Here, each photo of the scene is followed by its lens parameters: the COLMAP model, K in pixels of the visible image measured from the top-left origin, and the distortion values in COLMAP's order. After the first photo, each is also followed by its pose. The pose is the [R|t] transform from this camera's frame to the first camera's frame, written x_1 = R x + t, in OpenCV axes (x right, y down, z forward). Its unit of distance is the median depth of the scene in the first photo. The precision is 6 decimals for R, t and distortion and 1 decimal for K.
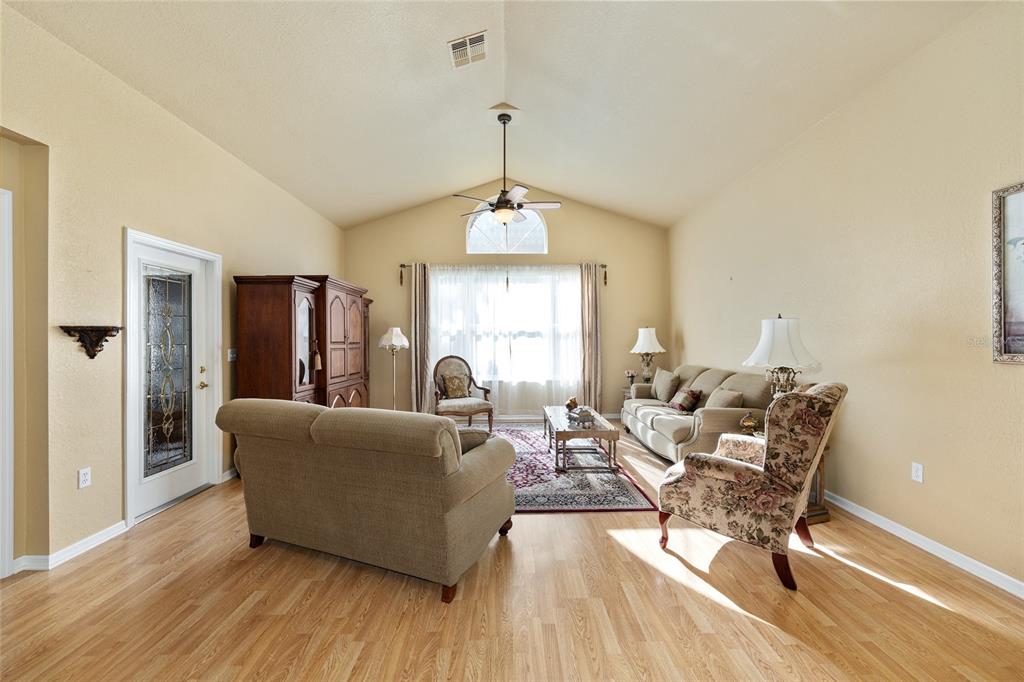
lens RADIAL K [[410.8, 0, 514.4], [0, 410.8, 340.6], [0, 0, 1]] dist [-0.000398, 0.000010]
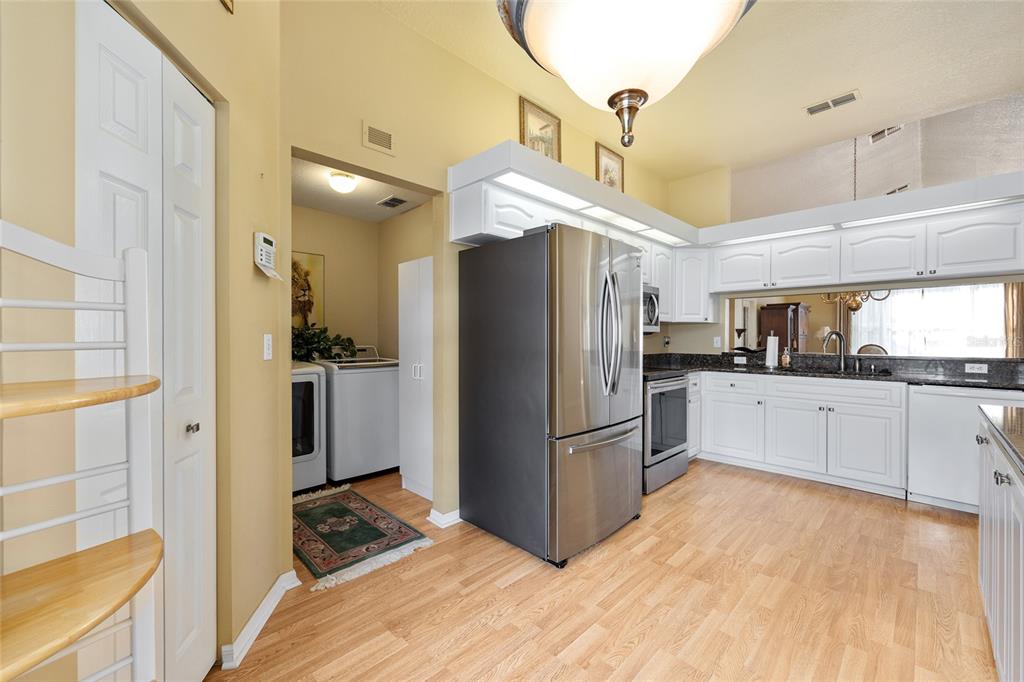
lens RADIAL K [[413.4, 0, 514.1], [0, 413.4, 335.8], [0, 0, 1]] dist [-0.001488, 0.000071]
pose [[0.698695, 0.010375, -0.715344, 0.026147], [-0.008266, 0.999945, 0.006429, 0.007327], [0.715372, 0.001421, 0.698743, -1.422348]]
